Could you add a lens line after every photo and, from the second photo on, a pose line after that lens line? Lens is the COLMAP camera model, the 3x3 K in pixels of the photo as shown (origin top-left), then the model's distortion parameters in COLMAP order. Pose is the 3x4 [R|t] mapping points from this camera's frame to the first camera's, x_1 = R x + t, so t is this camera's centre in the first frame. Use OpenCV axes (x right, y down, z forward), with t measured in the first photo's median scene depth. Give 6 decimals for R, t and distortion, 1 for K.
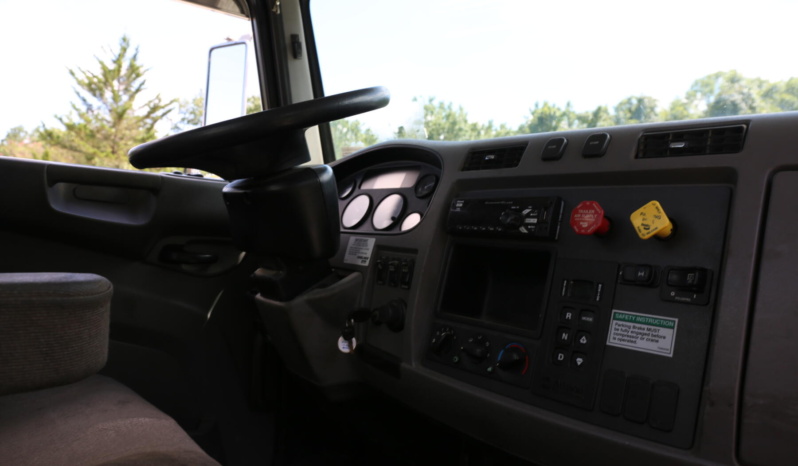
lens RADIAL K [[540.7, 0, 399.0], [0, 540.7, 233.0], [0, 0, 1]] dist [-0.098398, 0.067574]
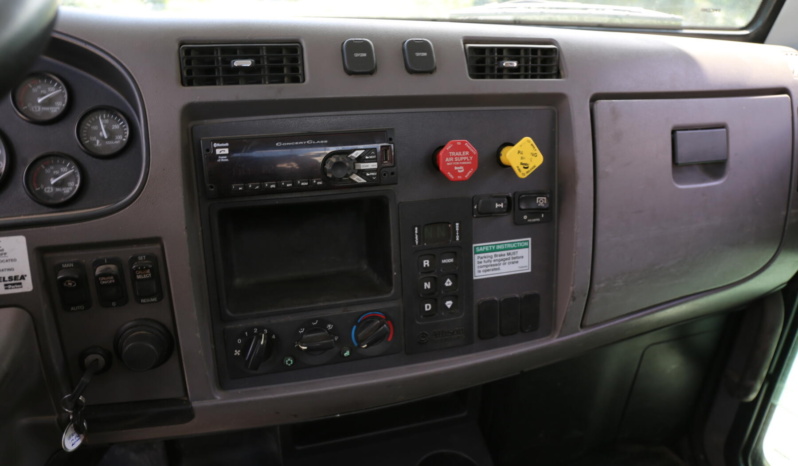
lens RADIAL K [[540.7, 0, 399.0], [0, 540.7, 233.0], [0, 0, 1]] dist [-0.098398, 0.067574]
pose [[0.406936, -0.402833, 0.819834, -0.463438], [0.006006, 0.898668, 0.438588, -0.314997], [-0.913437, -0.173554, 0.368120, 0.769399]]
